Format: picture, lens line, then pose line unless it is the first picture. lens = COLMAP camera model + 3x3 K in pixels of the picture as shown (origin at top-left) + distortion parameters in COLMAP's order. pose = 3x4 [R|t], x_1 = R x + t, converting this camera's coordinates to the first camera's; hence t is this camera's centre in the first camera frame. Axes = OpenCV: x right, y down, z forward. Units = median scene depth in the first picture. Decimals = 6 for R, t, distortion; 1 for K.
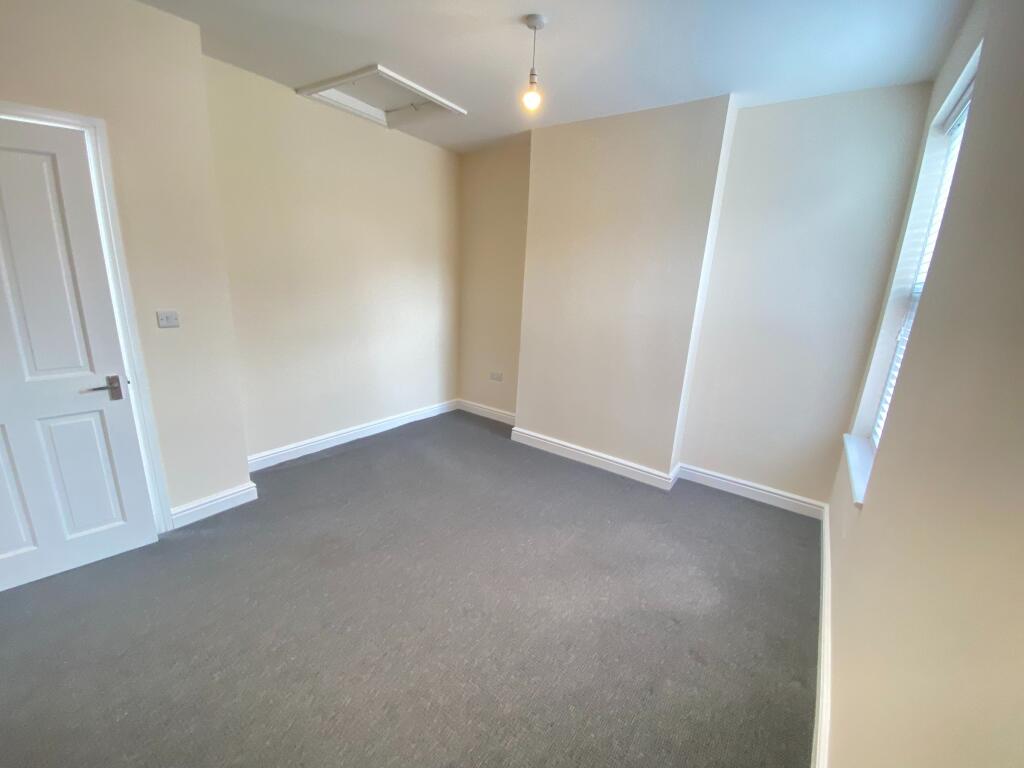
lens RADIAL K [[415.5, 0, 512.0], [0, 415.5, 384.0], [0, 0, 1]] dist [0.035089, -0.031886]
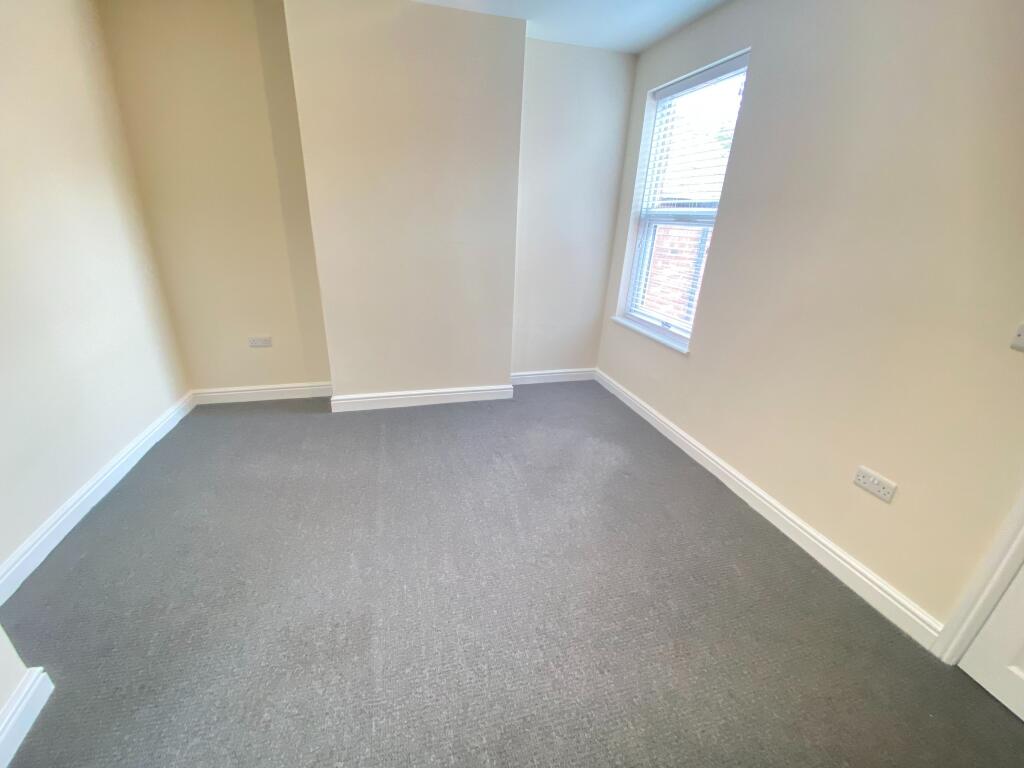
lens RADIAL K [[415.5, 0, 512.0], [0, 415.5, 384.0], [0, 0, 1]] dist [0.035089, -0.031886]
pose [[0.614341, -0.315924, 0.723034, -0.365810], [0.185923, 0.948503, 0.256468, -0.064169], [-0.766824, -0.023130, 0.641441, 0.213381]]
